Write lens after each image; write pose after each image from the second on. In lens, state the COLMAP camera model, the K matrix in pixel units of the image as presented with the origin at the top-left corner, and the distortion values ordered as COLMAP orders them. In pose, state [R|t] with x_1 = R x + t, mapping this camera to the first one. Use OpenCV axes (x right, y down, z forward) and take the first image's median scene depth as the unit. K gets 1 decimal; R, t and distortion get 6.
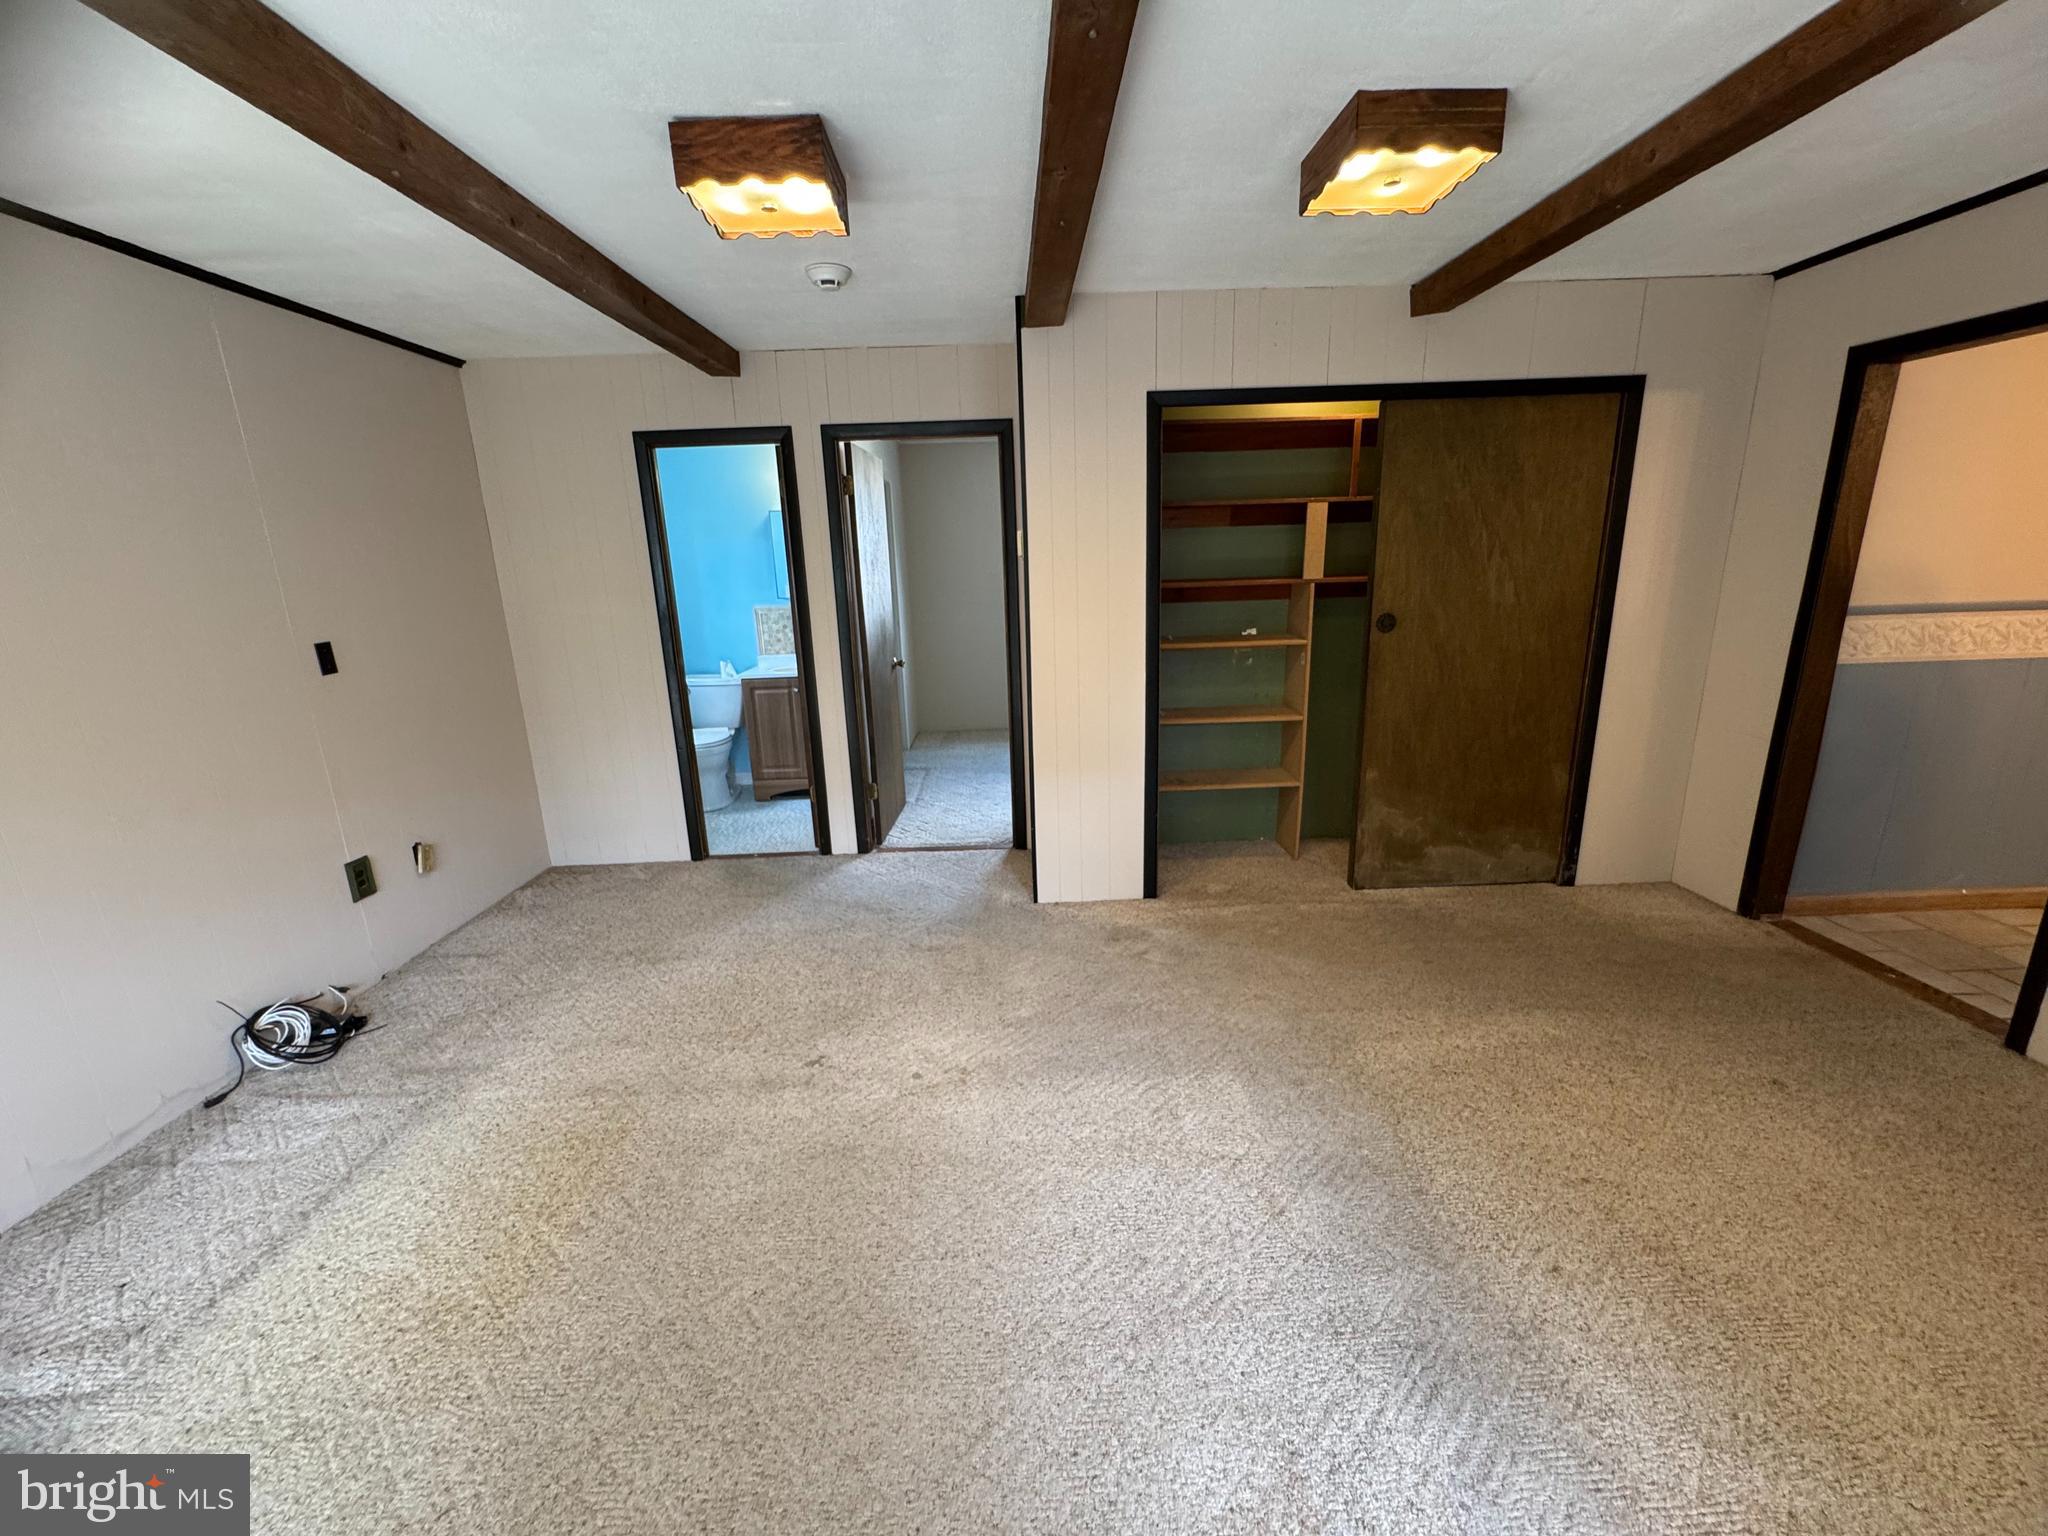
lens RADIAL K [[824.0, 0, 1020.8], [0, 824.0, 770.6], [0, 0, 1]] dist [-0.002039, -0.000192]
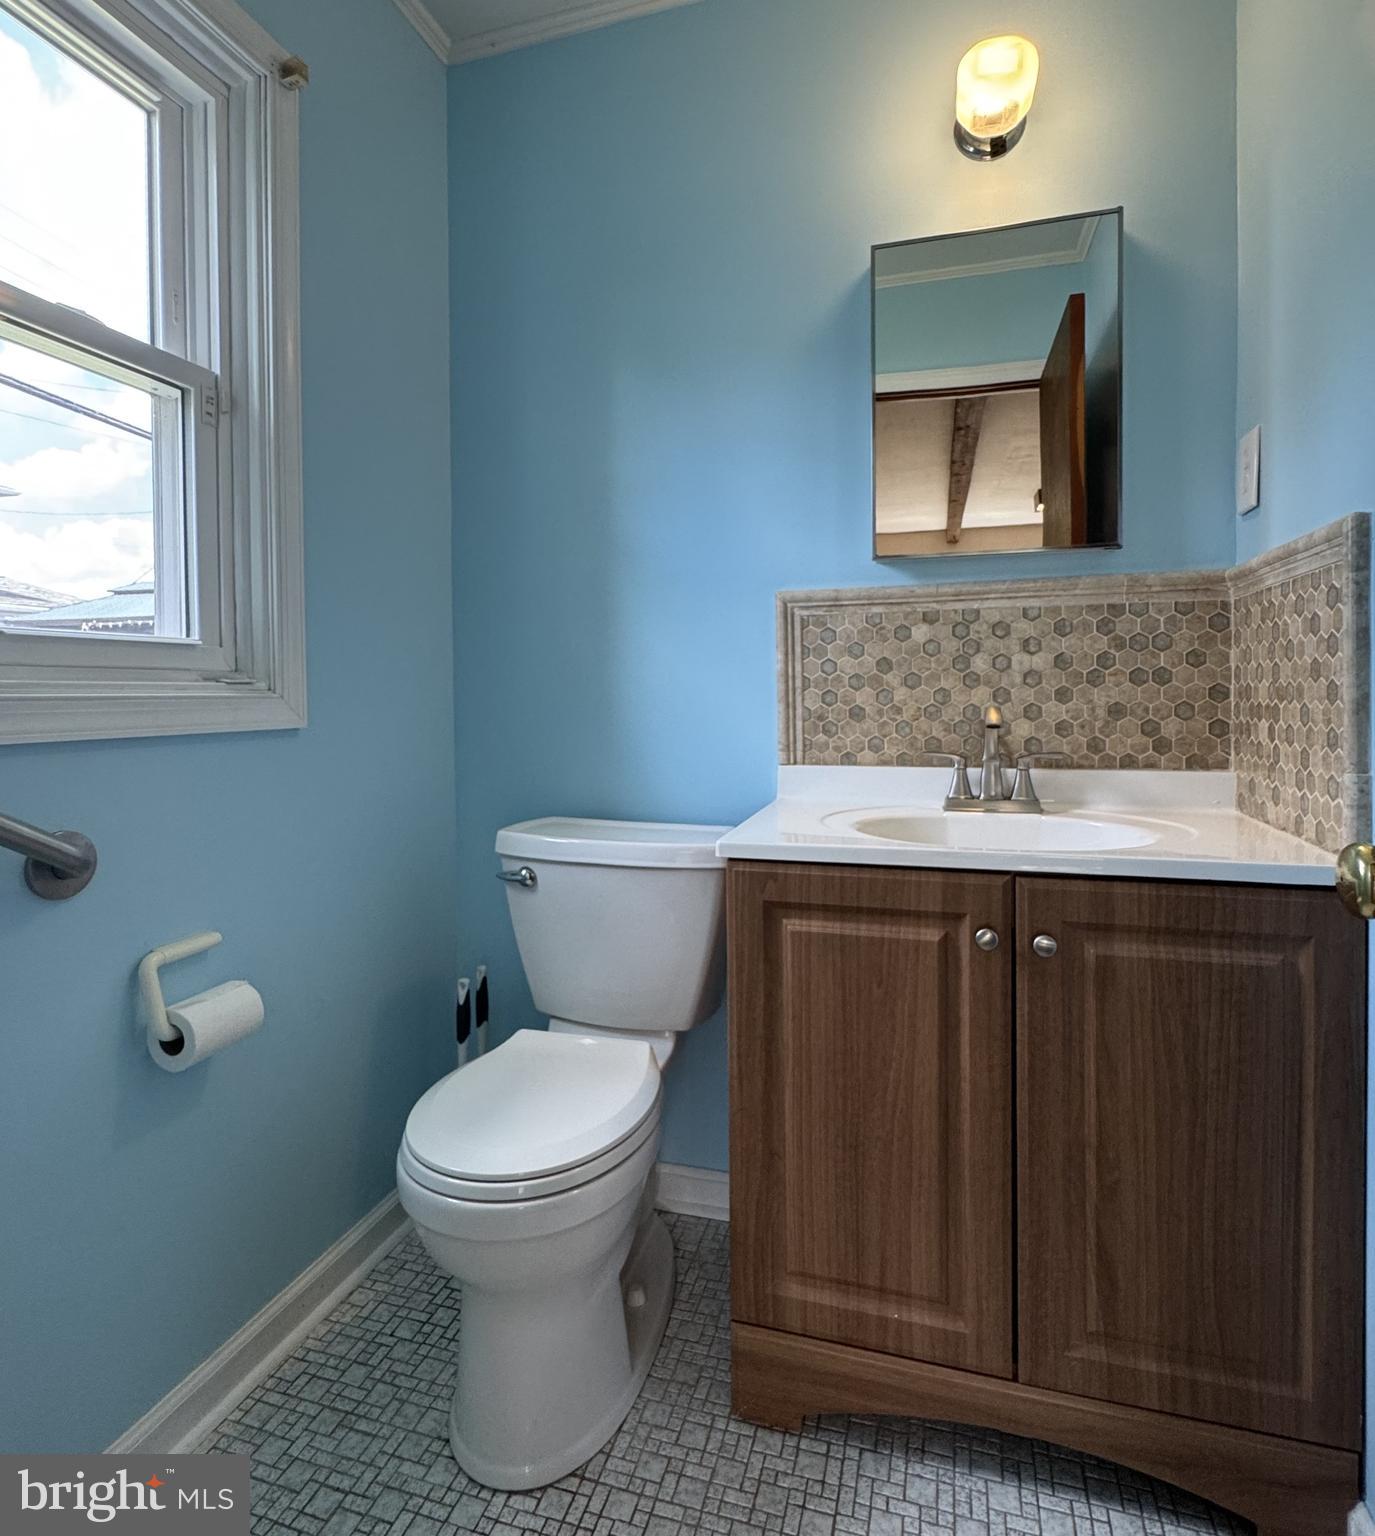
lens RADIAL K [[837.0, 0, 689.0], [0, 837.0, 768.1], [0, 0, 1]] dist [0.000139, 0.000027]
pose [[0.951812, 0.053679, -0.301949, -0.277948], [-0.099717, 0.985233, -0.139182, -0.101115], [0.290019, 0.162585, 0.943109, 0.765920]]
